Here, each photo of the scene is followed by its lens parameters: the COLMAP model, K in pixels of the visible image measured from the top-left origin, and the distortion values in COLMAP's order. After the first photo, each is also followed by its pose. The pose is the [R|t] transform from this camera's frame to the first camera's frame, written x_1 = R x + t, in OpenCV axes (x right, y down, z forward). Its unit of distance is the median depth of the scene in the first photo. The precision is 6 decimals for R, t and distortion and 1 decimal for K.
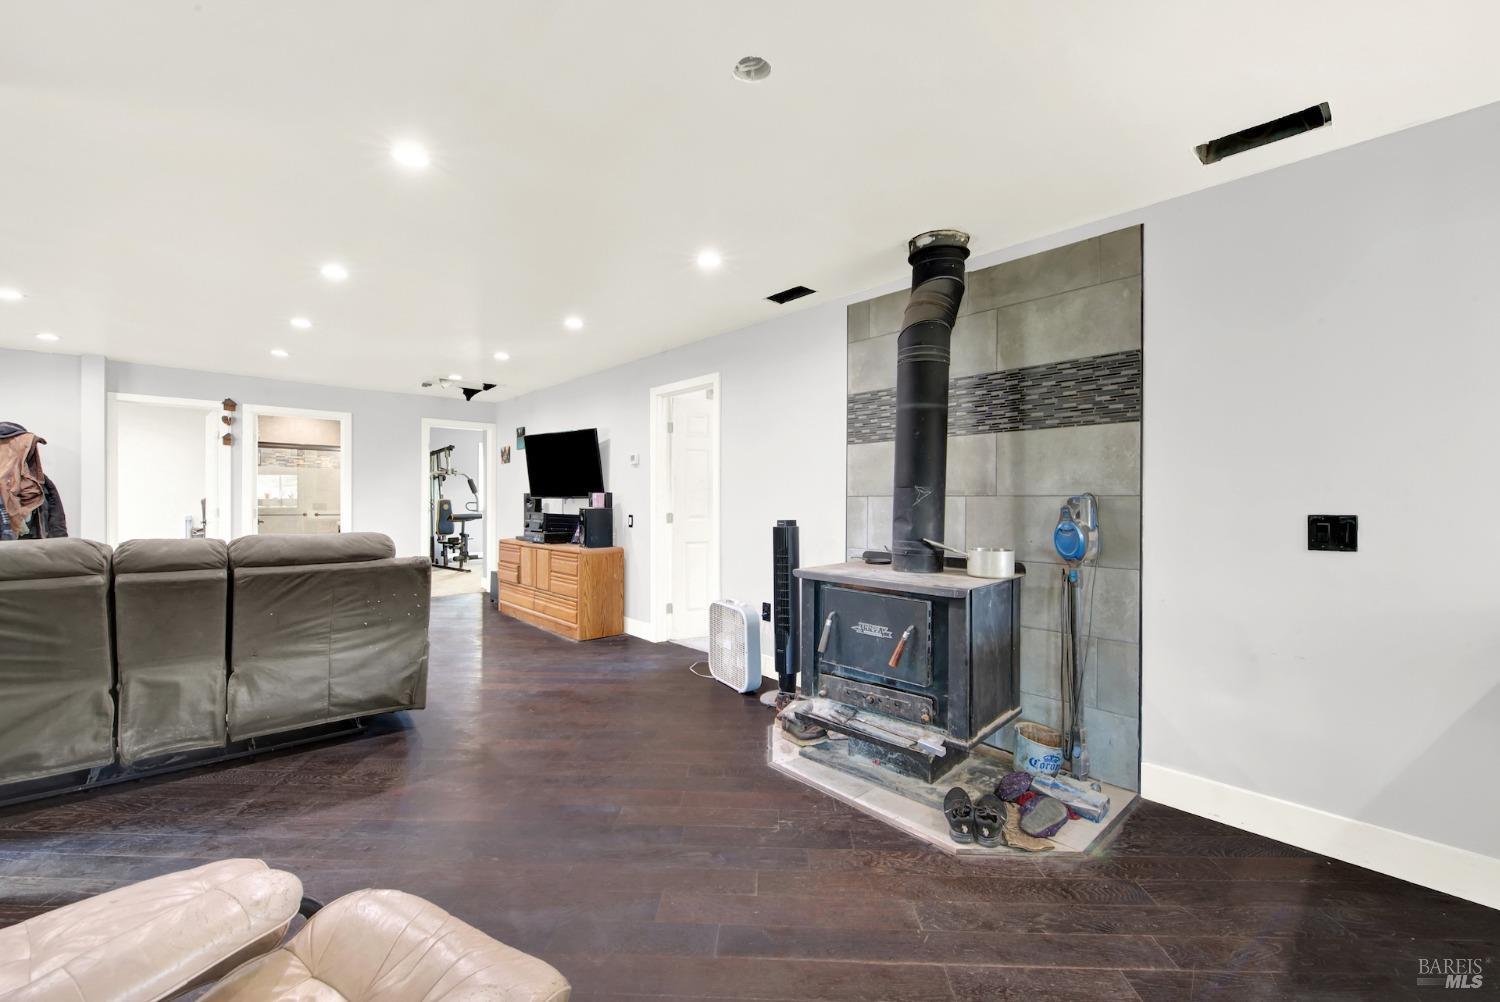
lens RADIAL K [[612.0, 0, 757.6], [0, 612.0, 501.4], [0, 0, 1]] dist [0.001135, -0.000692]
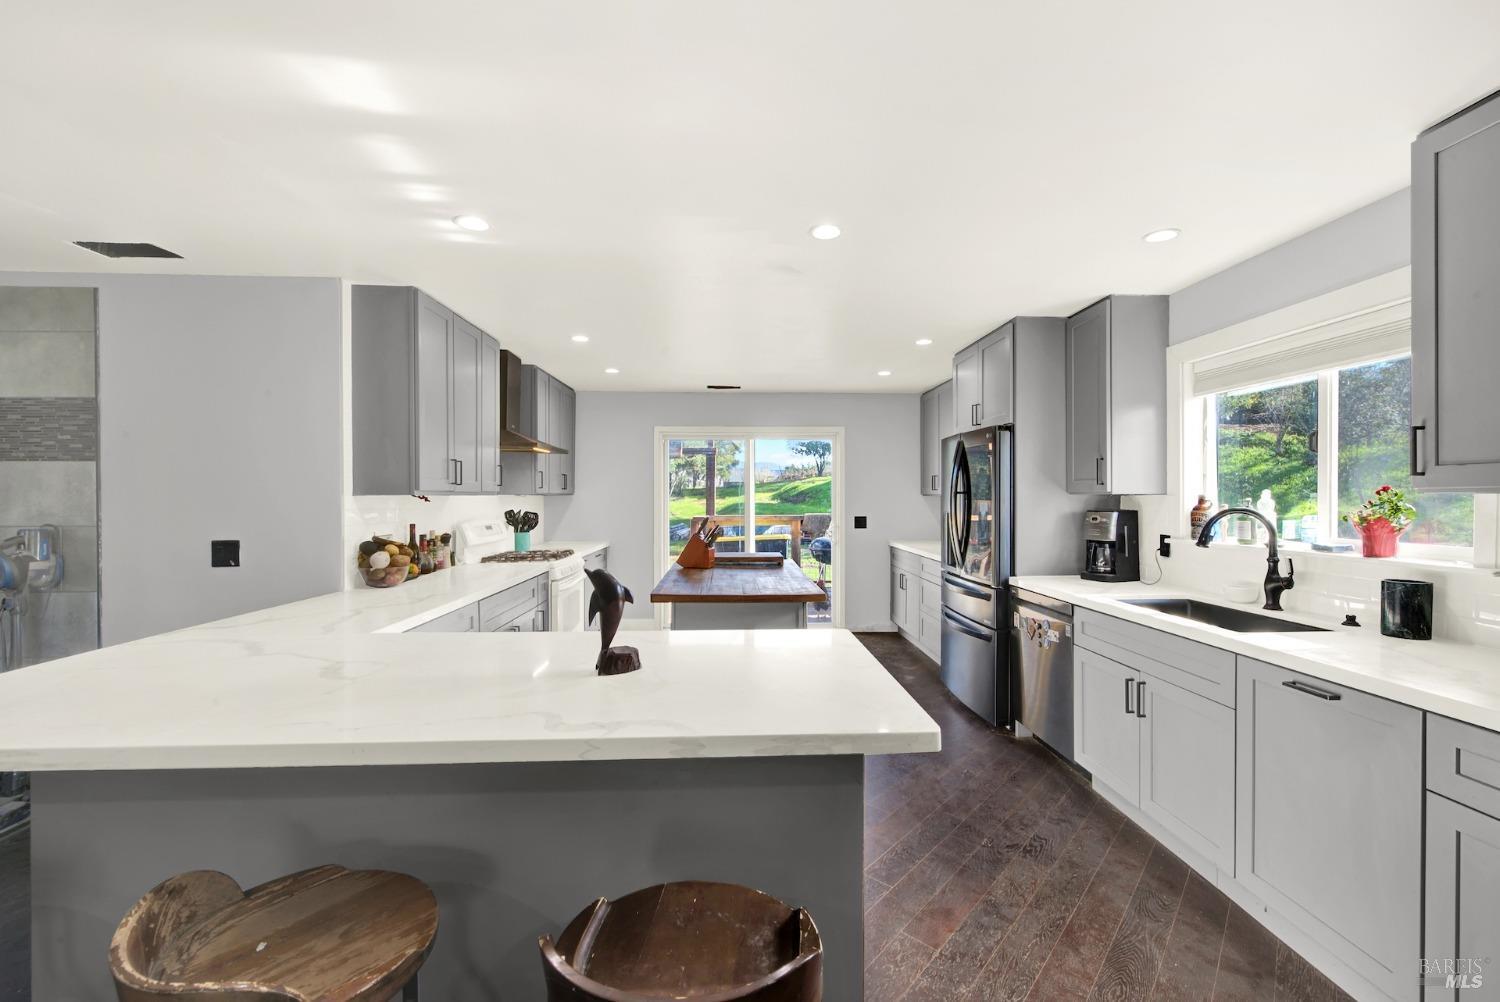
lens RADIAL K [[612.0, 0, 757.6], [0, 612.0, 501.4], [0, 0, 1]] dist [0.001135, -0.000692]
pose [[0.649825, -0.009143, 0.760029, 0.469391], [0.006130, 0.999958, 0.006789, -0.047138], [-0.760059, 0.000248, 0.649853, -0.567274]]
